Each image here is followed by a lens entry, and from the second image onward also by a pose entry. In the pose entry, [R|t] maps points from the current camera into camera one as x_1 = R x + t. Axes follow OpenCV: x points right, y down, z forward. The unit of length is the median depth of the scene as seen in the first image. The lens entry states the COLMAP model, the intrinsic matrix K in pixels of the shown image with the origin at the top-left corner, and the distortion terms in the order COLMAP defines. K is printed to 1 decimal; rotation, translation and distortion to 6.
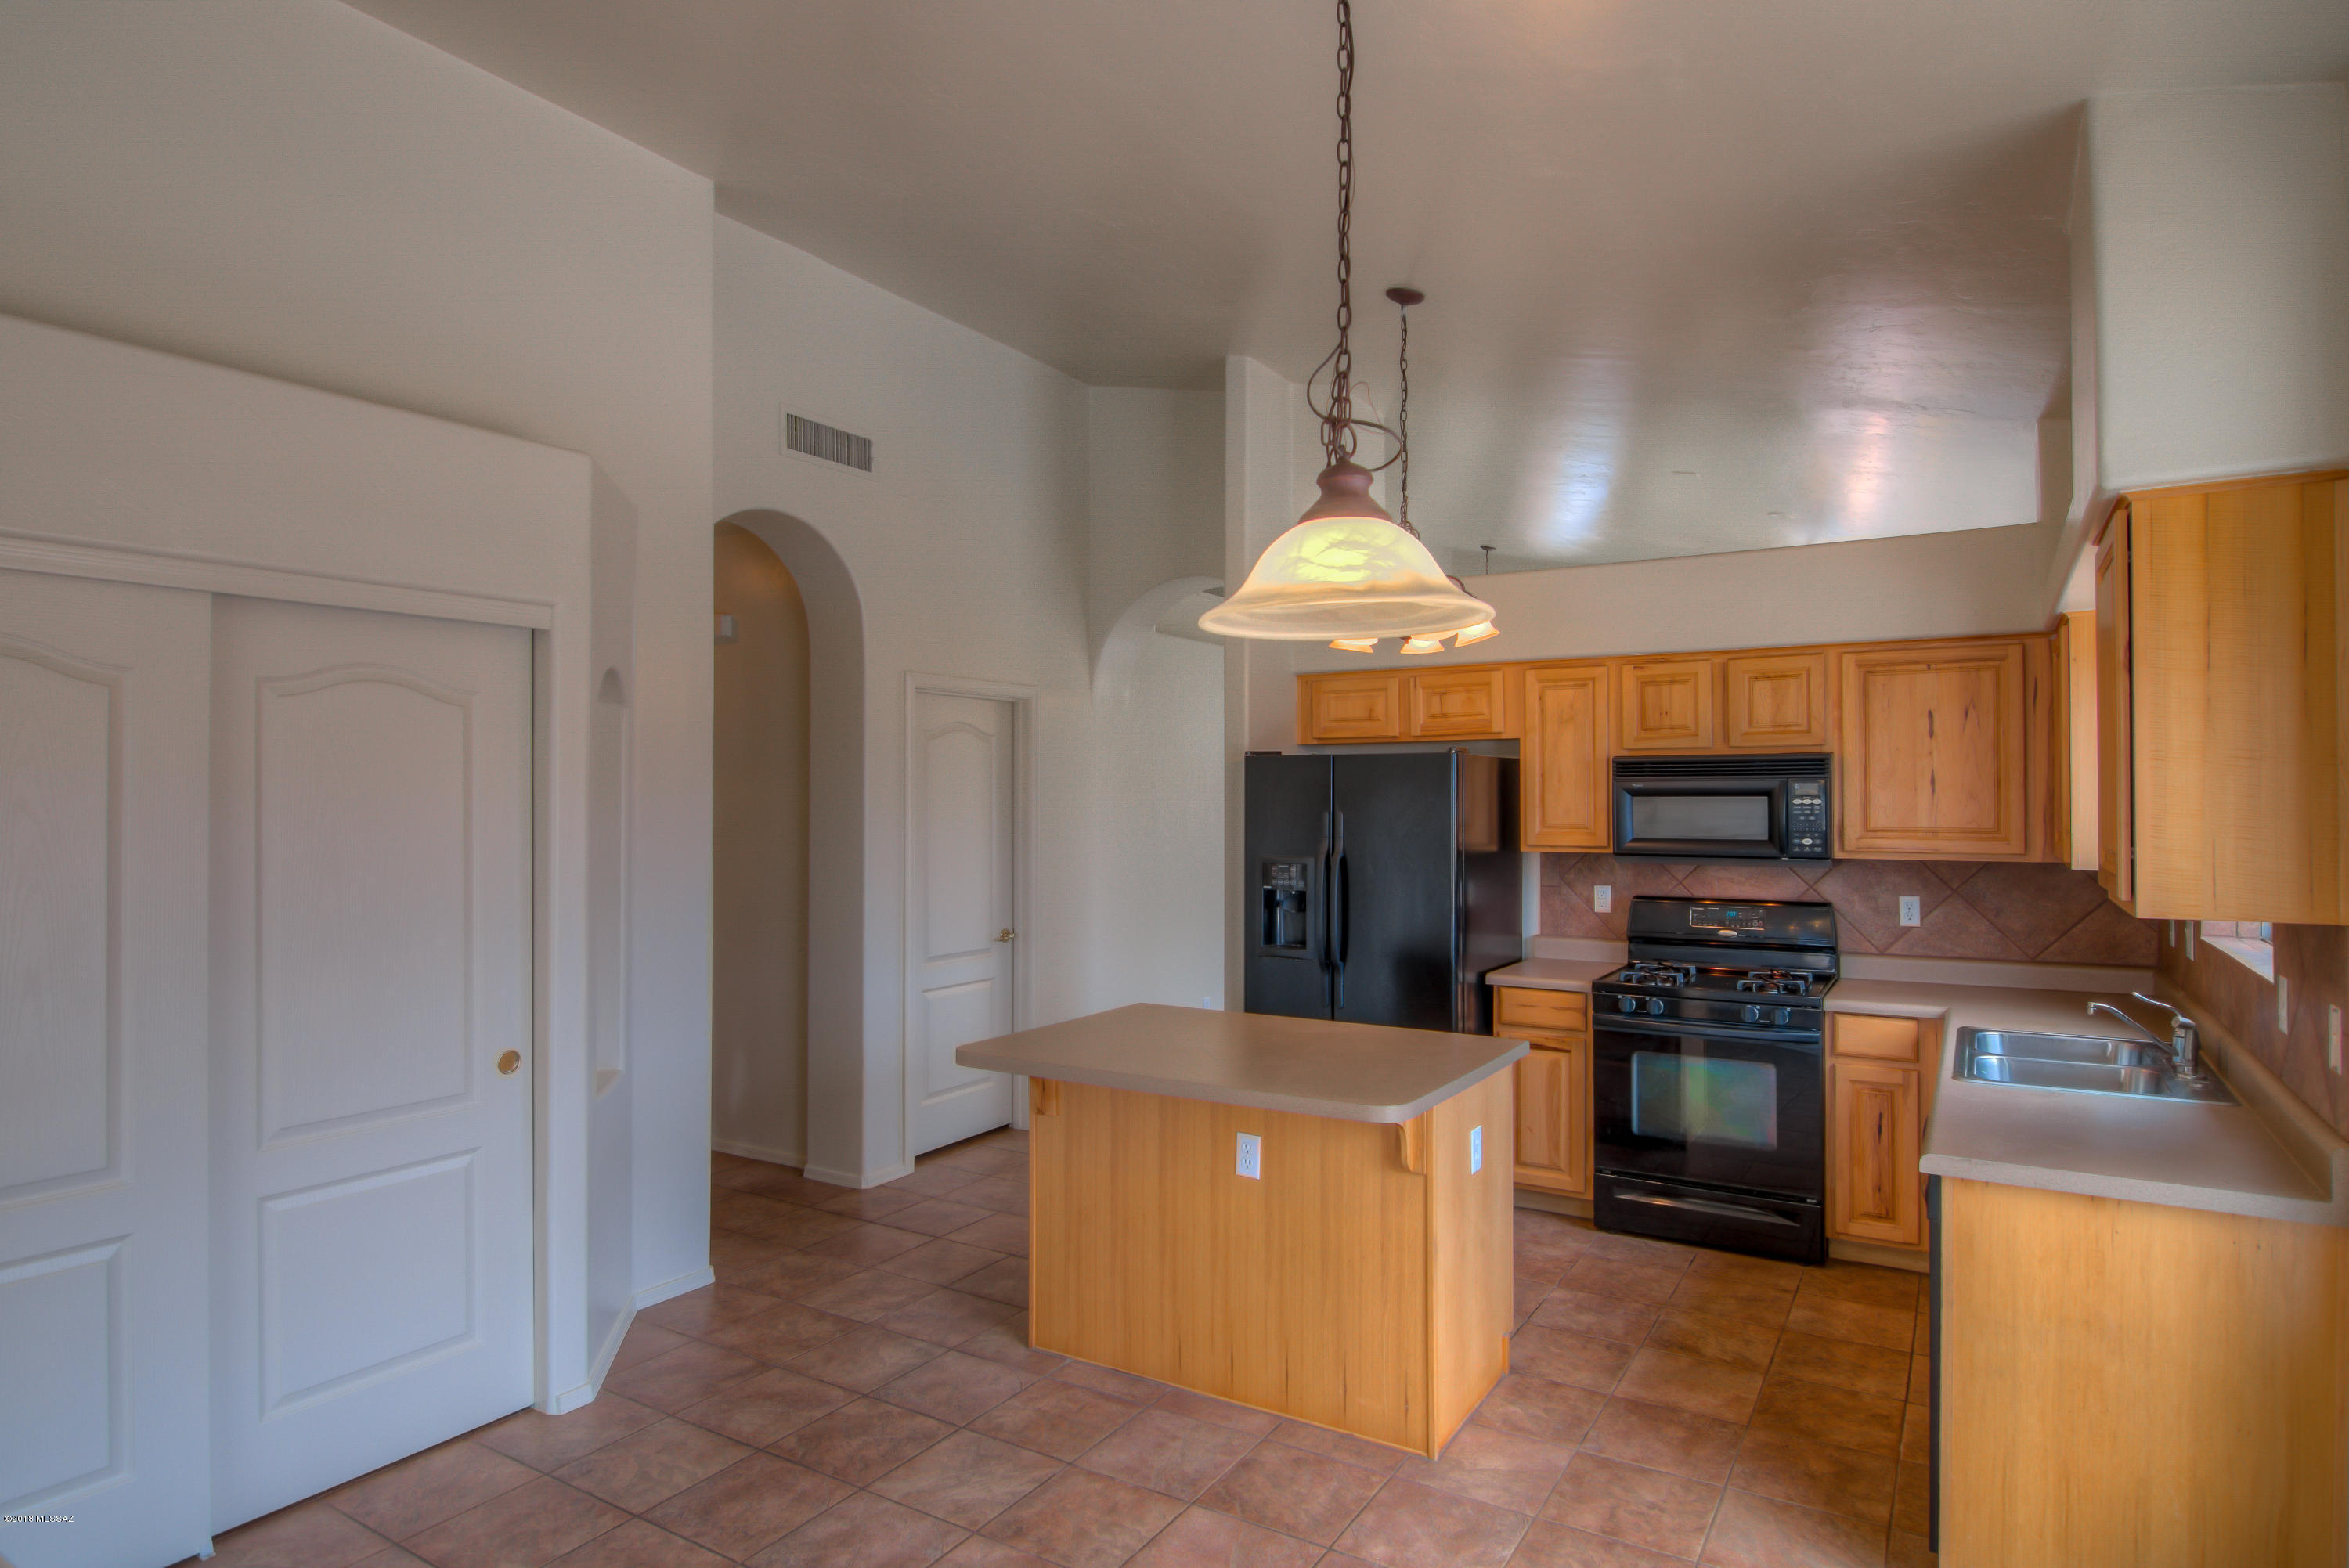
lens RADIAL K [[1273.3, 0, 1211.4], [0, 1273.3, 794.9], [0, 0, 1]] dist [-0.004840, -0.000932]
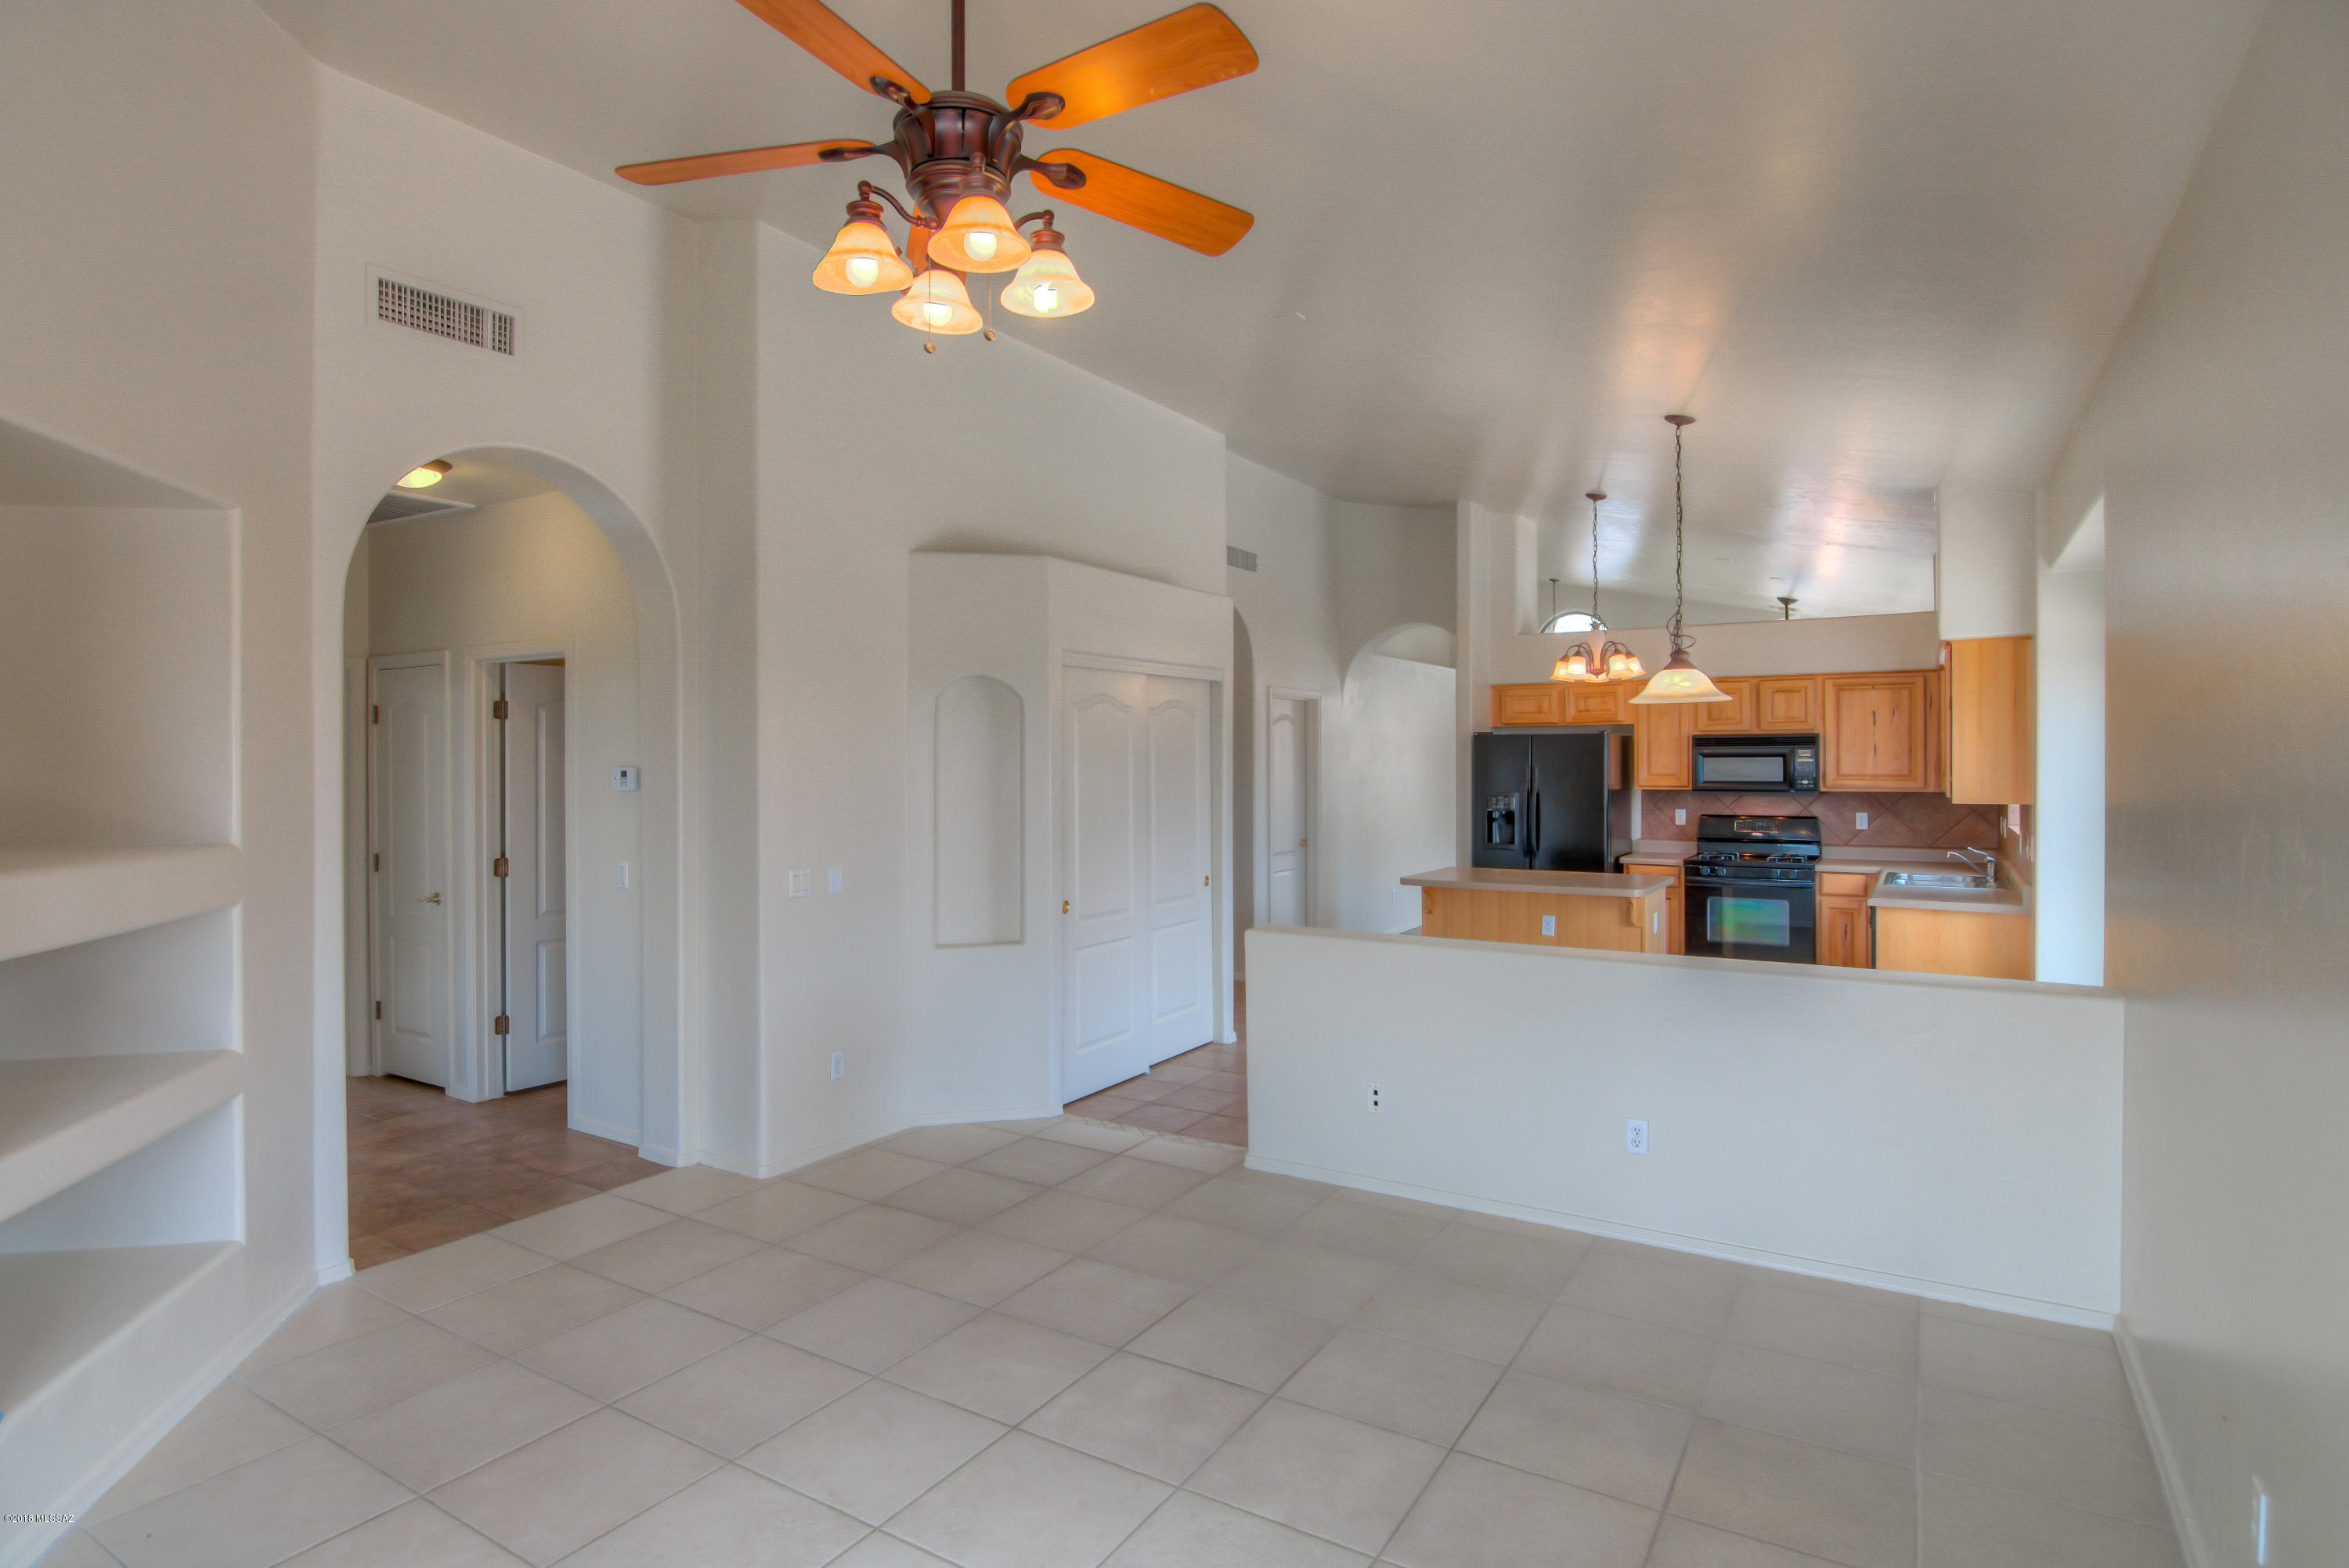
lens RADIAL K [[1216.6, 0, 1148.6], [0, 1216.6, 775.2], [0, 0, 1]] dist [0.000684, -0.000215]
pose [[0.999682, -0.002411, -0.025102, -0.428320], [0.002760, 0.999900, 0.013886, -0.000053], [0.025066, -0.013951, 0.999588, -0.767140]]
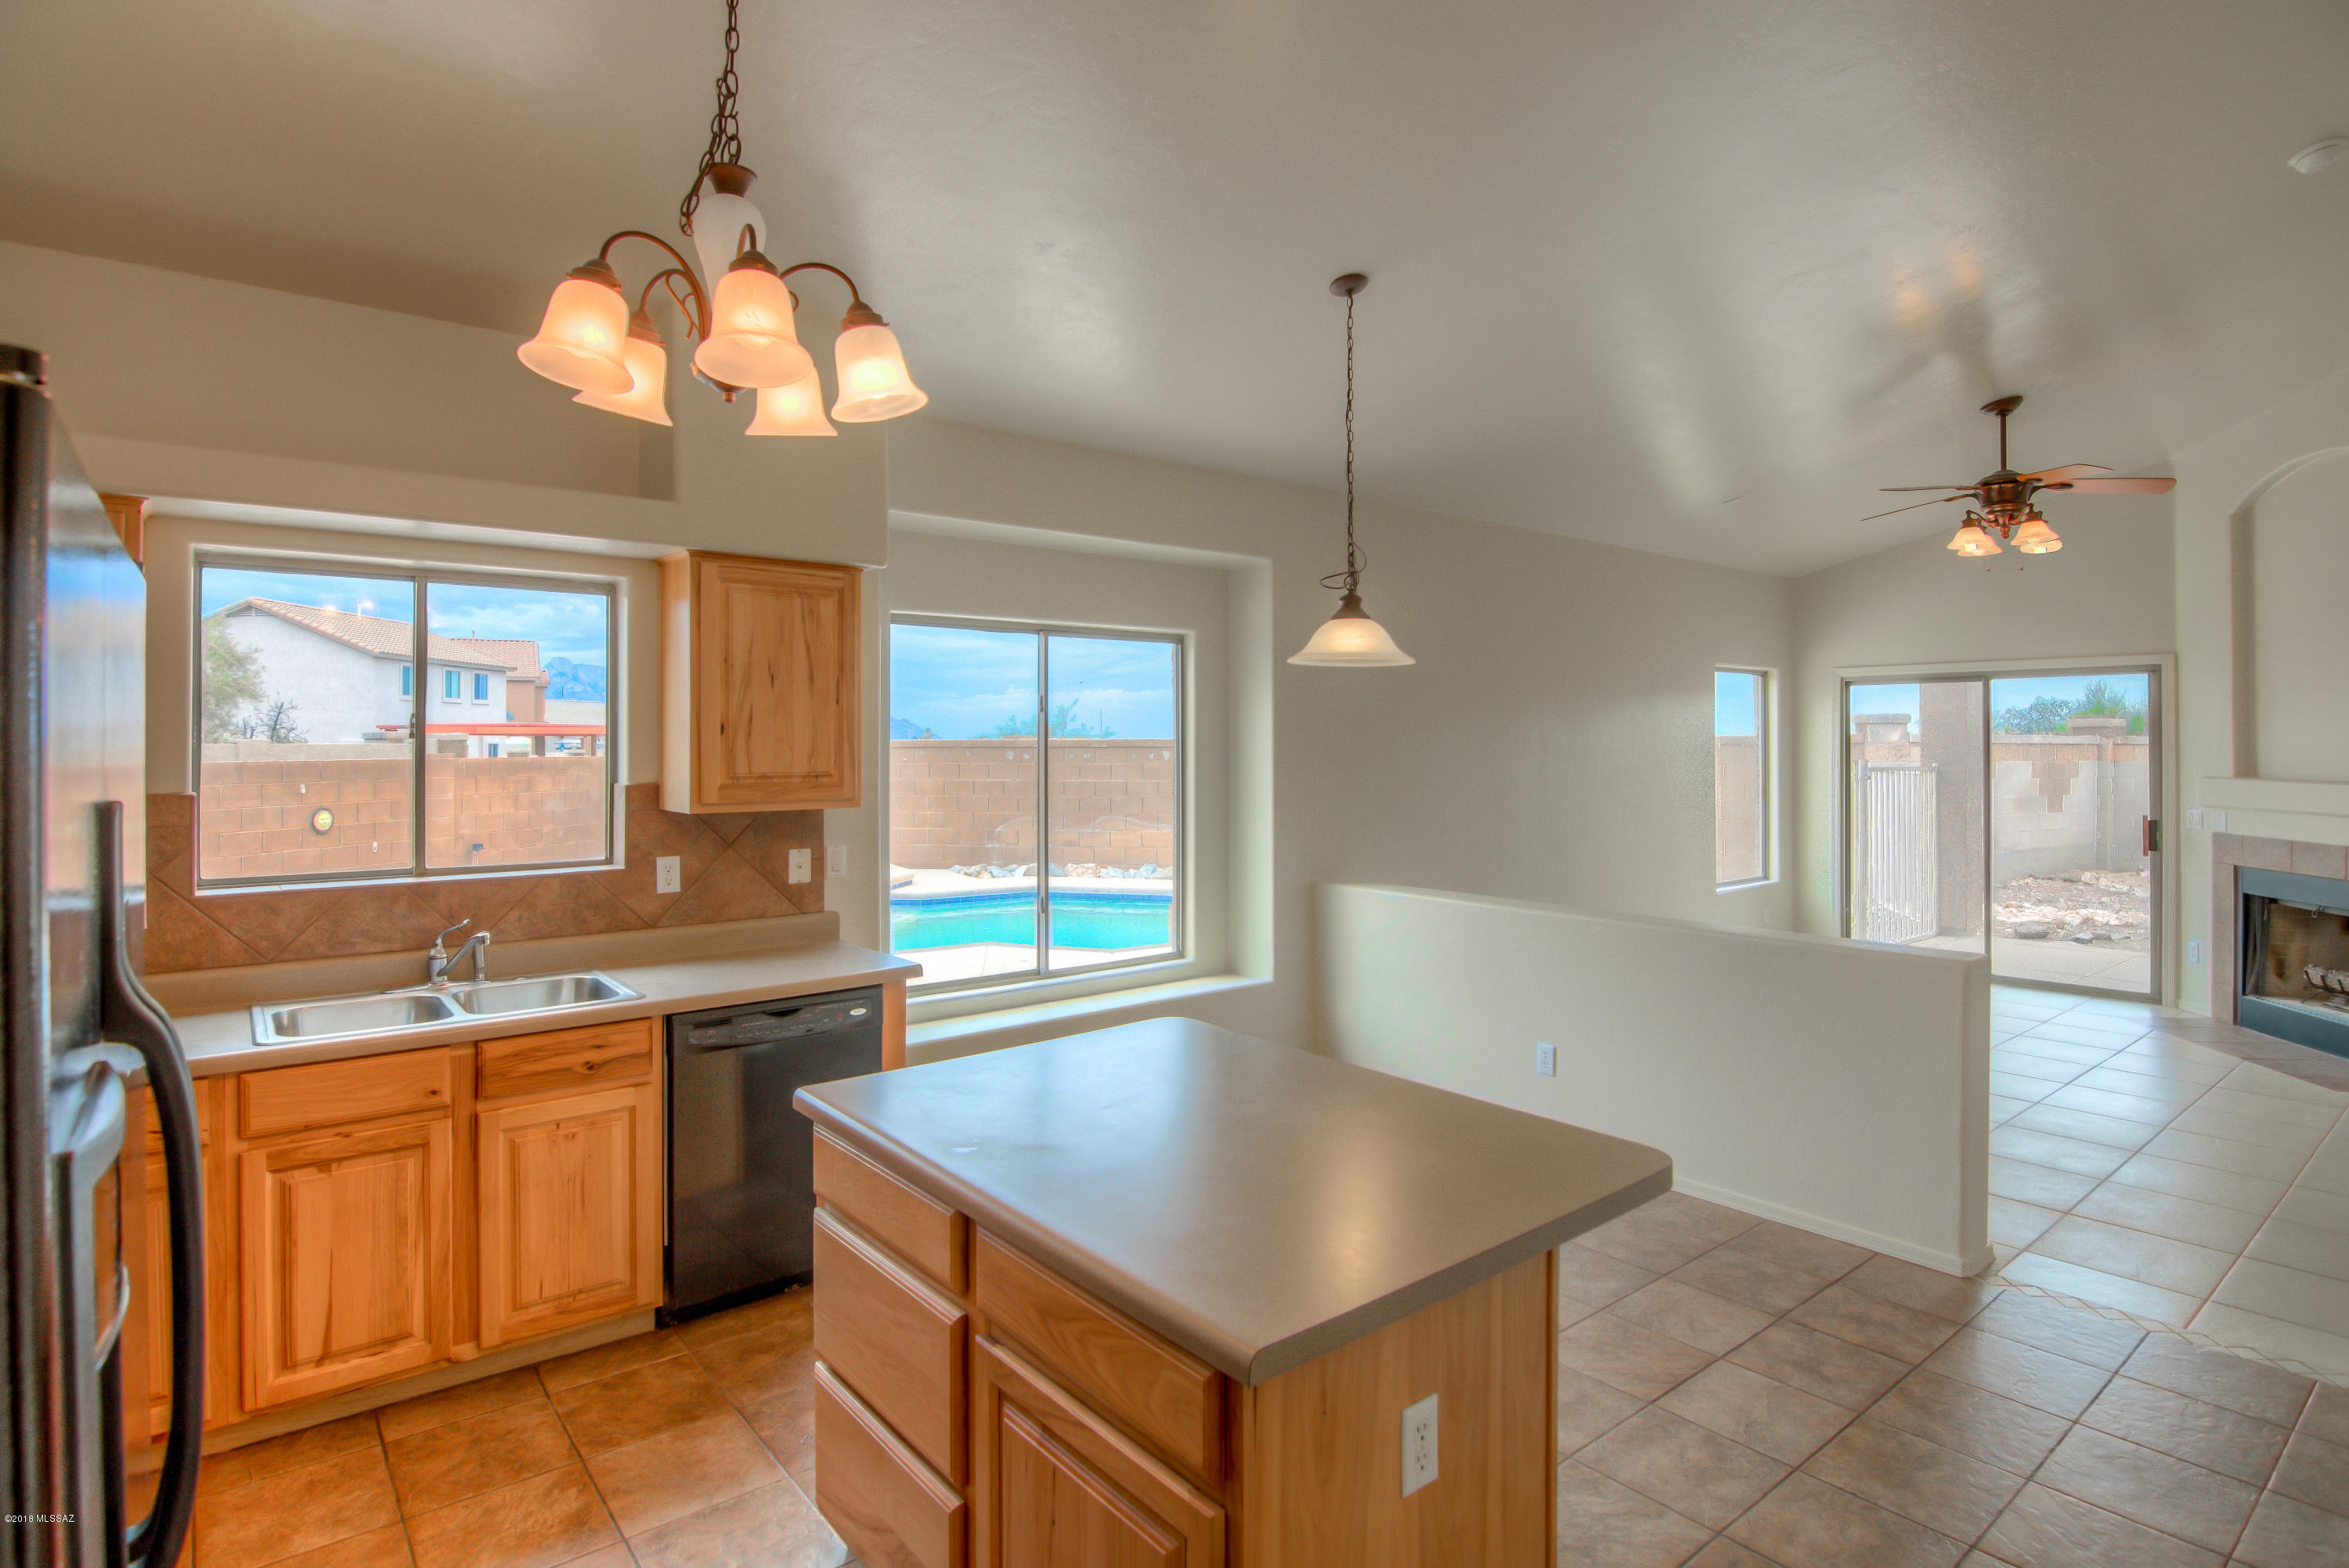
lens RADIAL K [[1208.6, 0, 1206.4], [0, 1208.6, 739.8], [0, 0, 1]] dist [-0.016007, -0.002409]
pose [[-0.946332, 0.001826, 0.323190, -0.136211], [-0.000076, 0.999983, -0.005873, 0.005127], [-0.323195, -0.005583, -0.946316, 1.210855]]
